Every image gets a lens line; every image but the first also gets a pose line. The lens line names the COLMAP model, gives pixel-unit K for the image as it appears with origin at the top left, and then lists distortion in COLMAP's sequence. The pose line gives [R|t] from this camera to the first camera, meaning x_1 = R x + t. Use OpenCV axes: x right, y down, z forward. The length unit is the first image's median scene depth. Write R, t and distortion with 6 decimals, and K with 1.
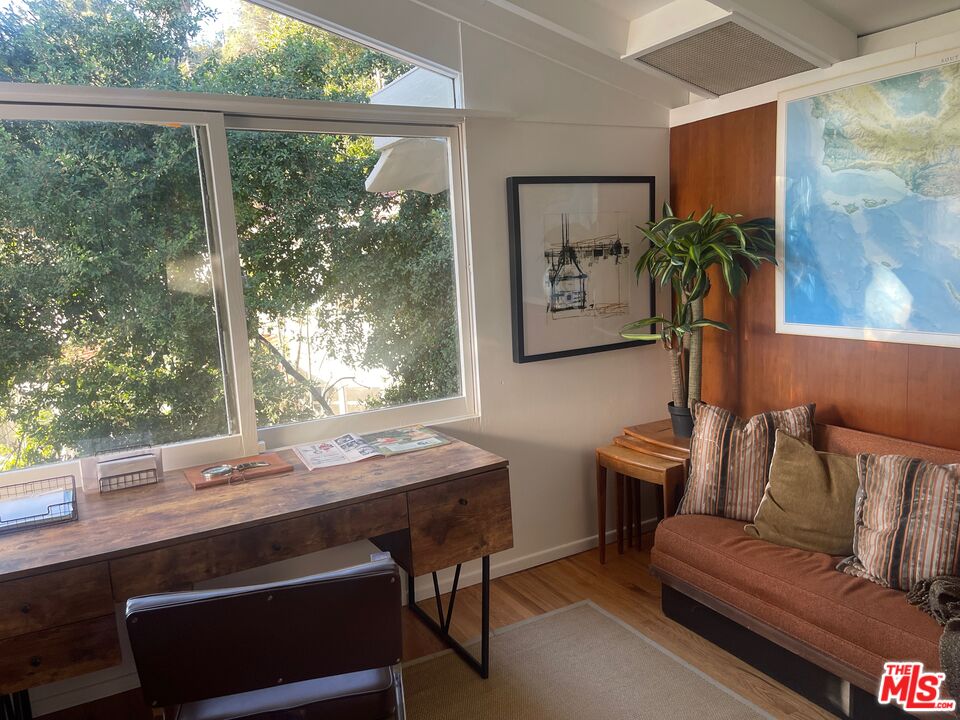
lens RADIAL K [[731.5, 0, 480.8], [0, 731.5, 368.9], [0, 0, 1]] dist [0.047653, -0.056134]
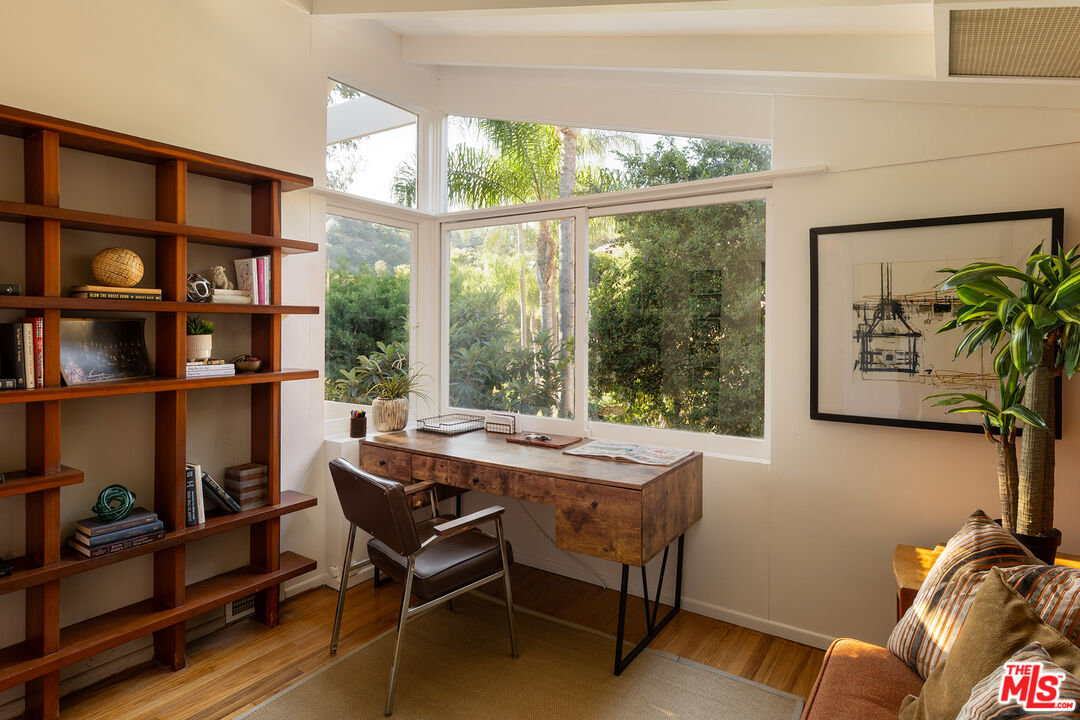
lens RADIAL K [[585.2, 0, 531.6], [0, 585.2, 329.4], [0, 0, 1]] dist [-0.002126, -0.002237]
pose [[0.448557, 0.065192, -0.891374, 0.628087], [-0.170752, 0.985216, -0.013870, -0.055824], [0.877292, 0.158425, 0.453057, 0.358790]]
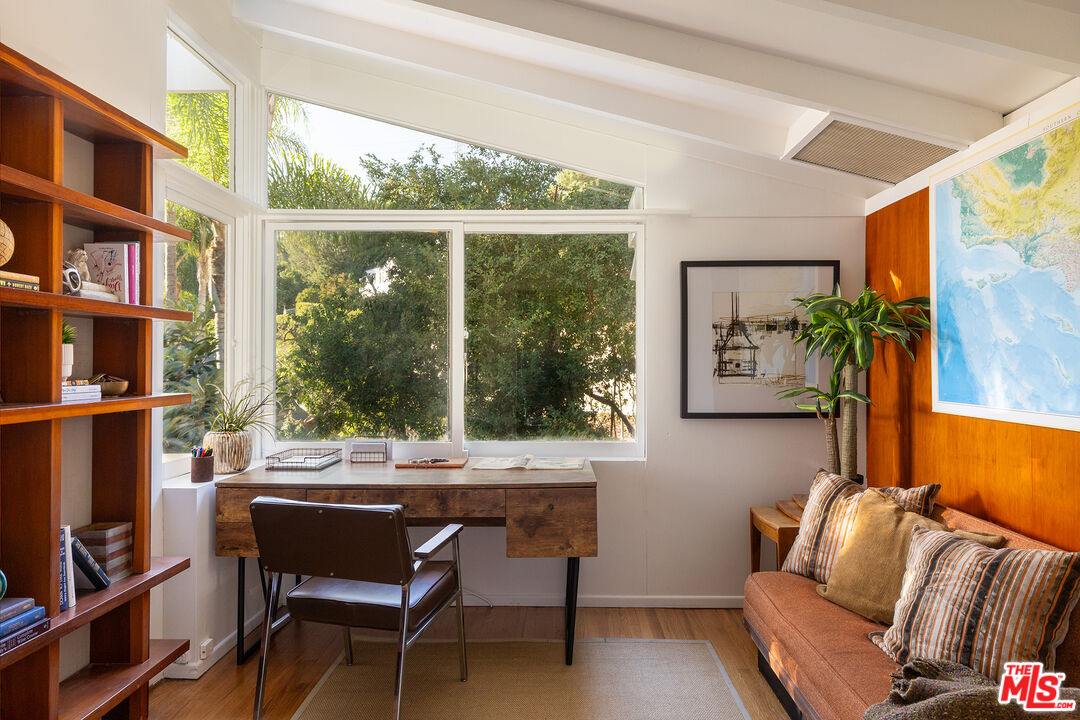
lens RADIAL K [[667.2, 0, 540.1], [0, 667.2, 355.5], [0, 0, 1]] dist [-0.000738, 0.004228]
pose [[0.860442, 0.052888, -0.506796, 0.433872], [-0.128765, 0.984886, -0.115838, 0.050842], [0.493011, 0.164929, 0.854248, -0.022967]]
